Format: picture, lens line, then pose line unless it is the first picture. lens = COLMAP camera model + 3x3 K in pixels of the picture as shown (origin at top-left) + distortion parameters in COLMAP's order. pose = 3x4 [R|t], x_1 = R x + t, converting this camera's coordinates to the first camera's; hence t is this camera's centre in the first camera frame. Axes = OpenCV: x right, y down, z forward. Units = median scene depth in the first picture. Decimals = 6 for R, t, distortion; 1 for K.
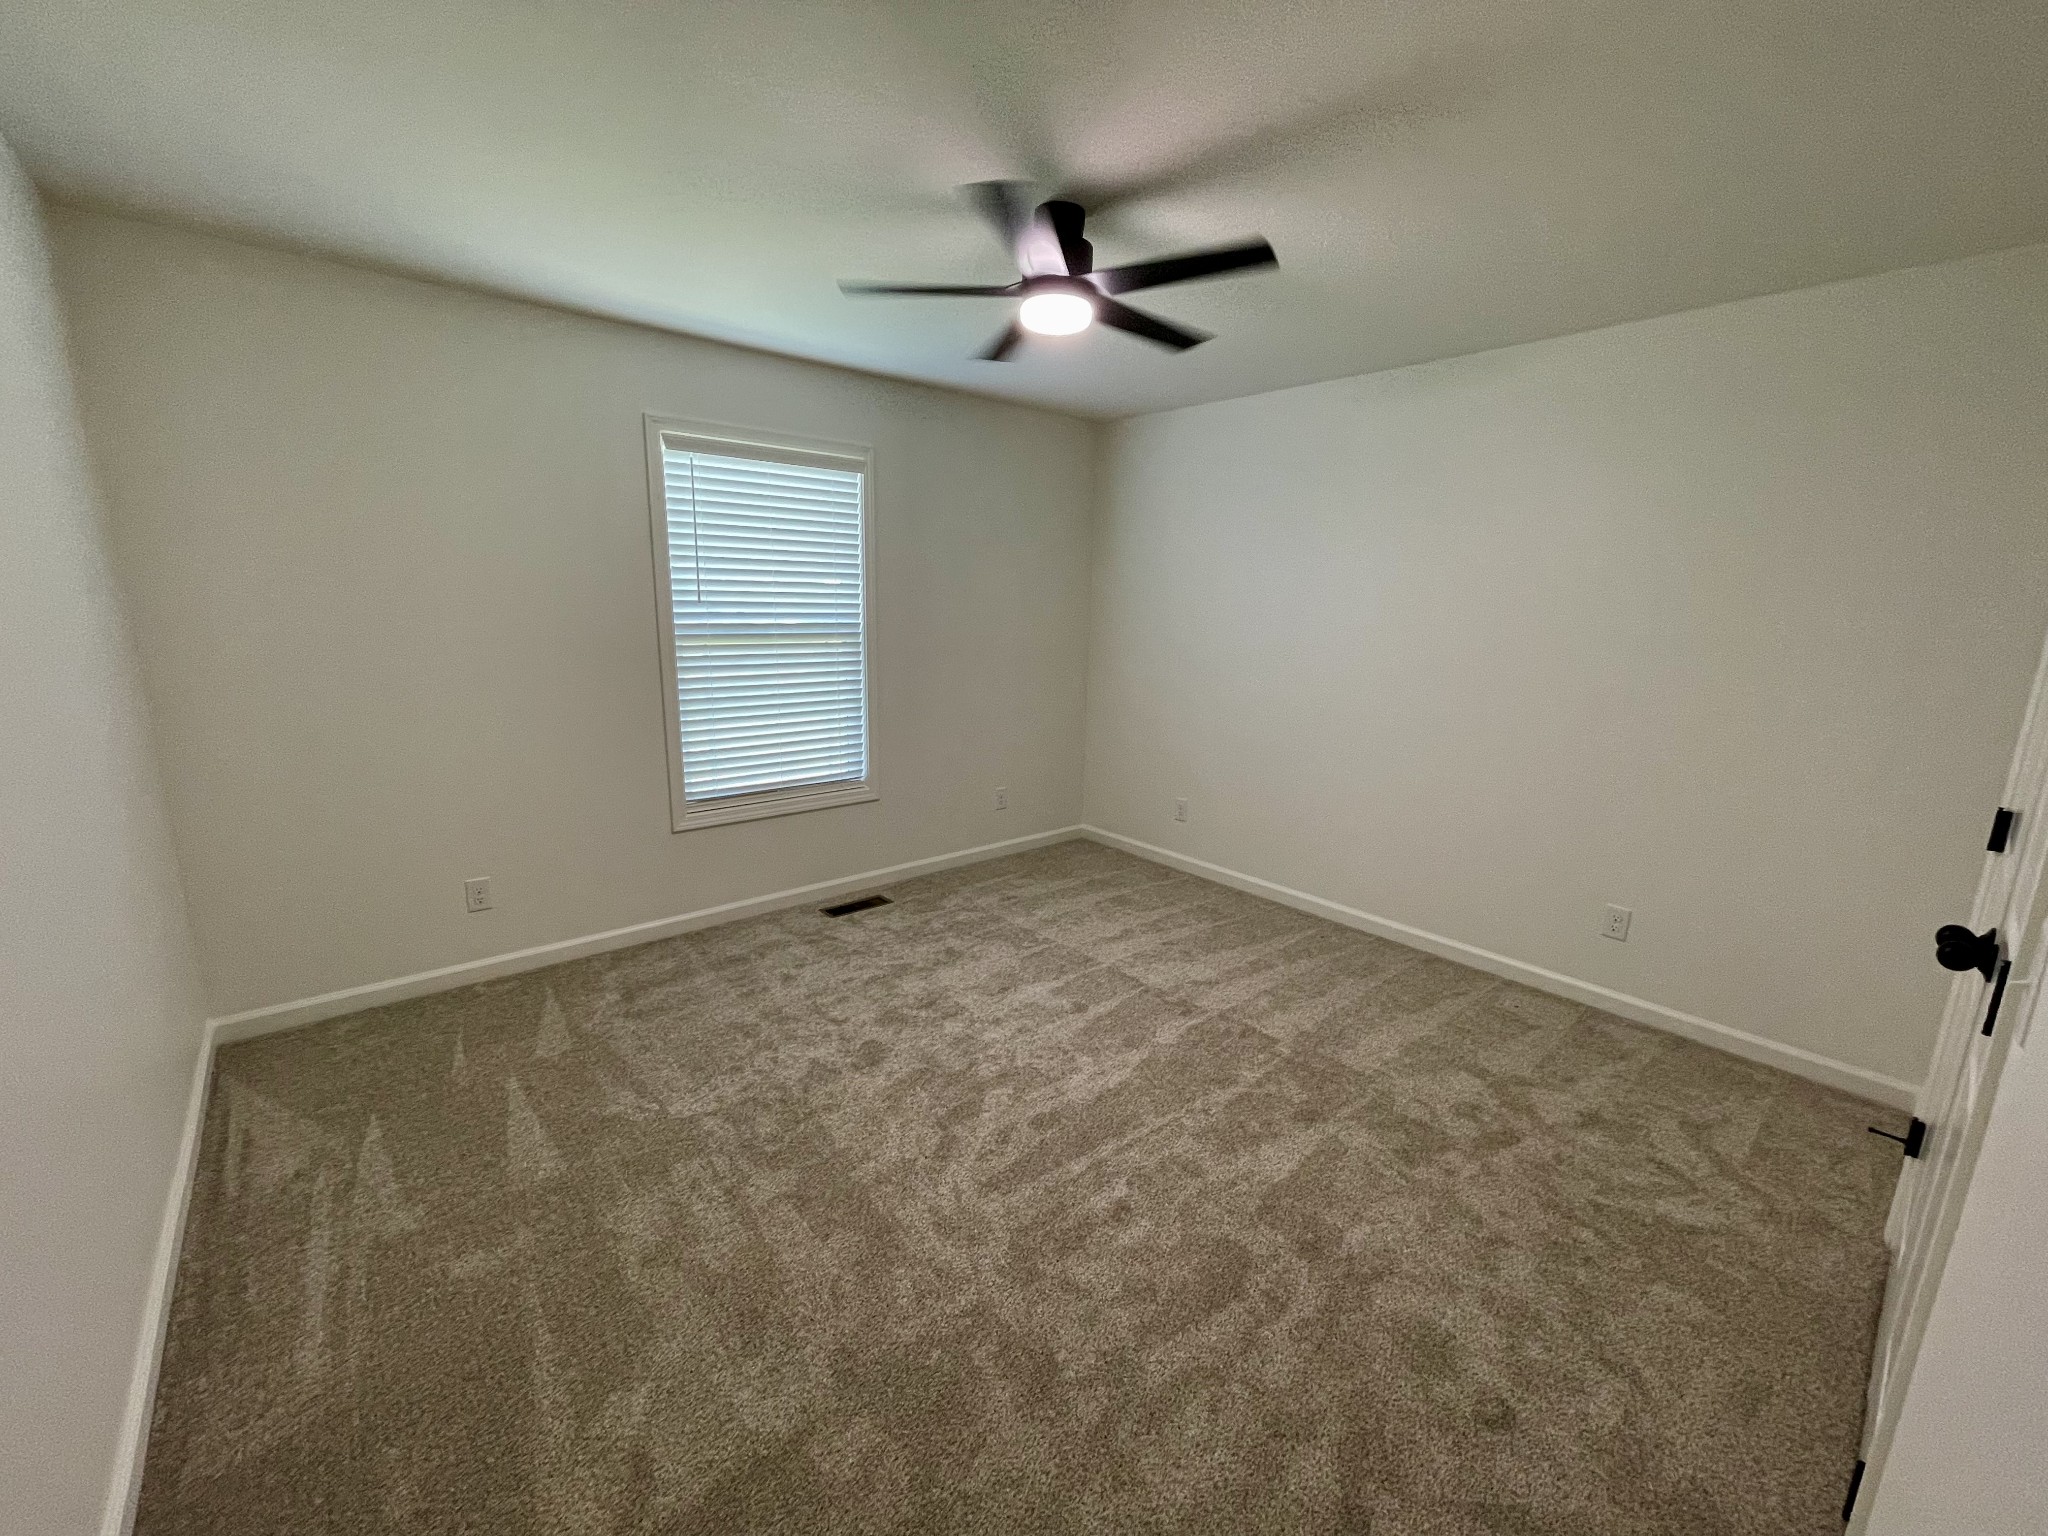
lens RADIAL K [[822.5, 0, 1019.0], [0, 822.5, 771.3], [0, 0, 1]] dist [-0.001225, 0.000247]
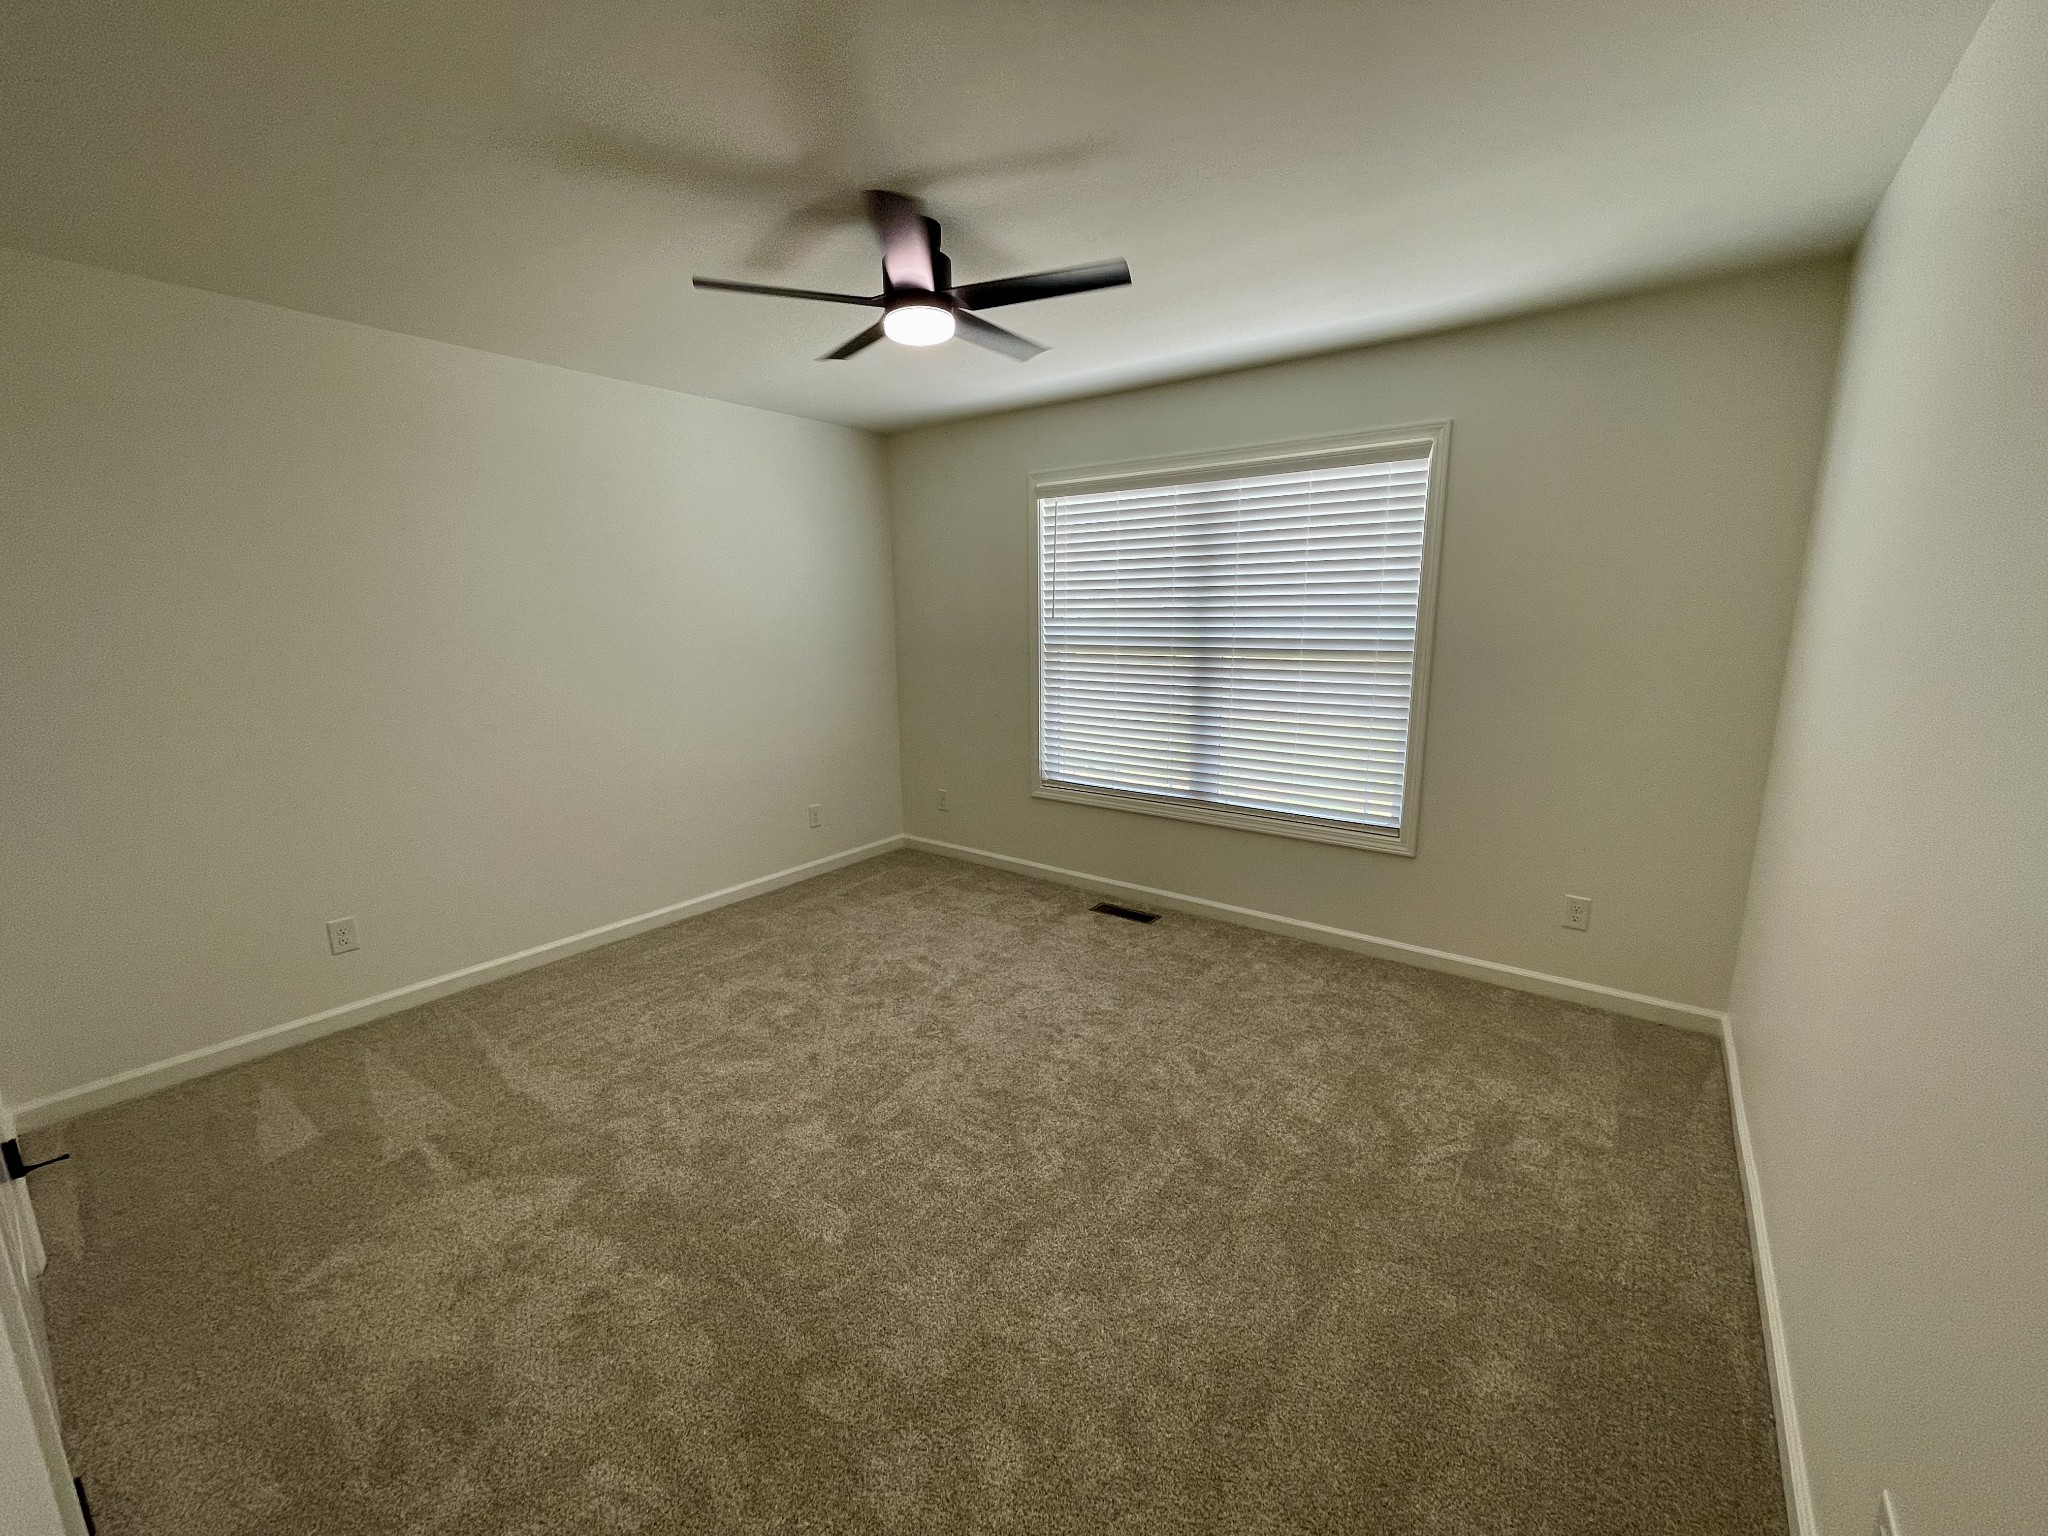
lens RADIAL K [[822.5, 0, 1019.0], [0, 822.5, 771.3], [0, 0, 1]] dist [-0.001225, 0.000247]
pose [[0.226368, 0.174258, -0.958328, 0.716618], [-0.191165, 0.972681, 0.131712, -0.116609], [0.955099, 0.153384, 0.253495, 0.586732]]
